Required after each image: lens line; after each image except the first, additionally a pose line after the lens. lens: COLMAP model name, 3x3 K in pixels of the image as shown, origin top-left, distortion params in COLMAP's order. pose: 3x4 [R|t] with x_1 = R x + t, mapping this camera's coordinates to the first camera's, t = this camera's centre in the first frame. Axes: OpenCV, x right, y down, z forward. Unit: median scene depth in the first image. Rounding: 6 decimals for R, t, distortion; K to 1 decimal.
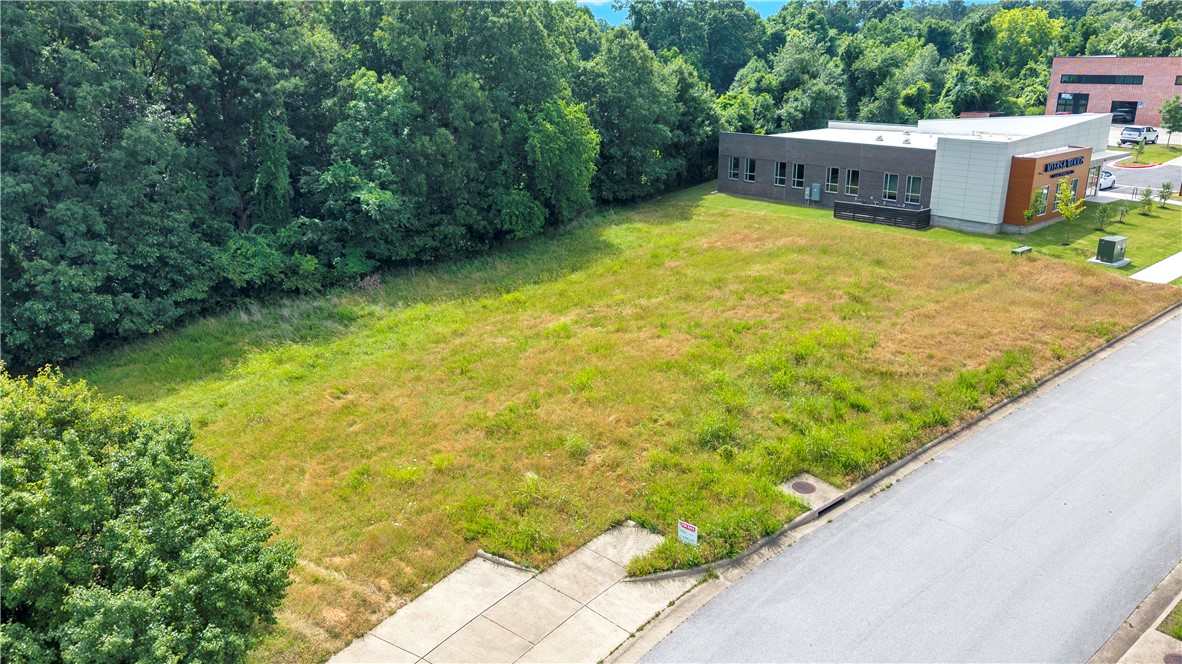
lens RADIAL K [[796.1, 0, 595.4], [0, 796.1, 391.7], [0, 0, 1]] dist [0.007848, 0.000745]
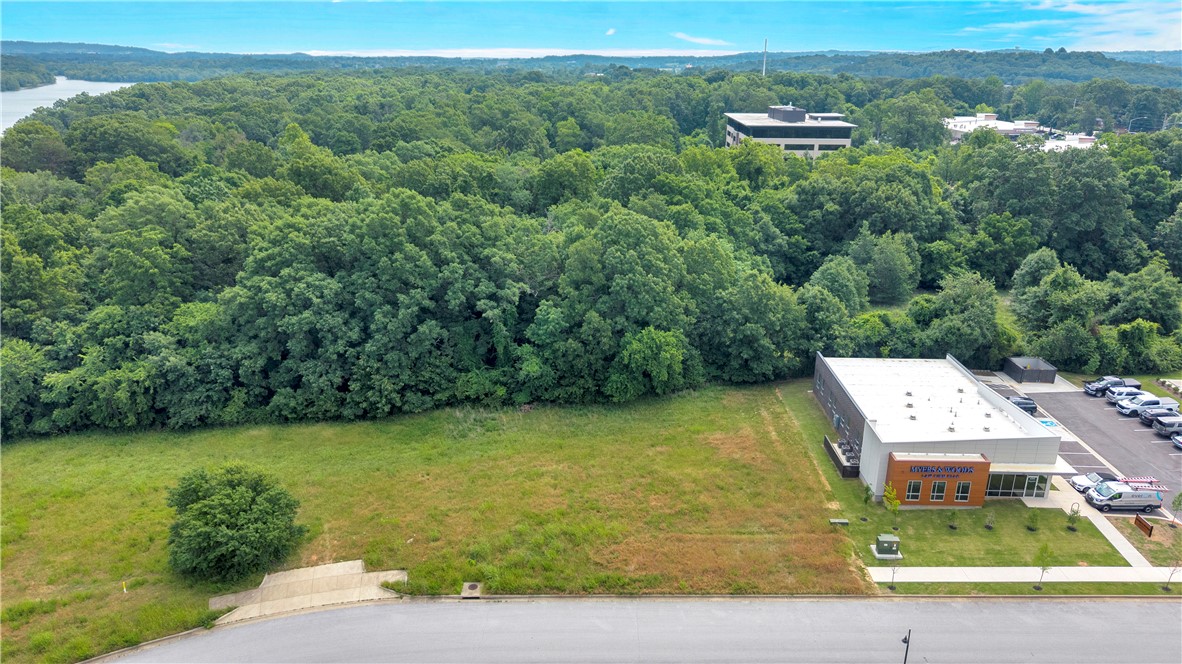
lens RADIAL K [[795.5, 0, 591.0], [0, 795.5, 332.0], [0, 0, 1]] dist [-0.005518, 0.000694]
pose [[0.767476, 0.225748, -0.600015, 1.970307], [-0.263131, 0.964402, 0.026275, -0.858245], [0.584588, 0.137717, 0.799557, -0.925078]]
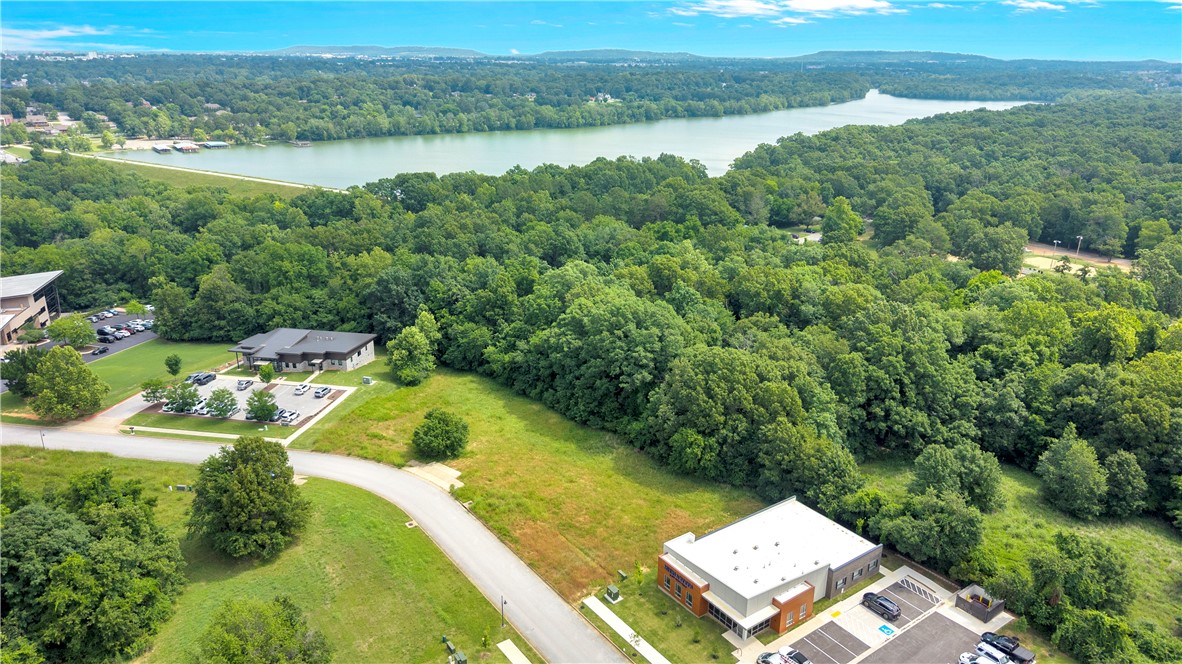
lens RADIAL K [[795.5, 0, 591.0], [0, 795.5, 332.0], [0, 0, 1]] dist [-0.005518, 0.000694]
pose [[-0.059748, 0.339535, -0.938694, 4.980489], [-0.393207, 0.856338, 0.334774, -3.050106], [0.917507, 0.389103, 0.082343, 0.918773]]
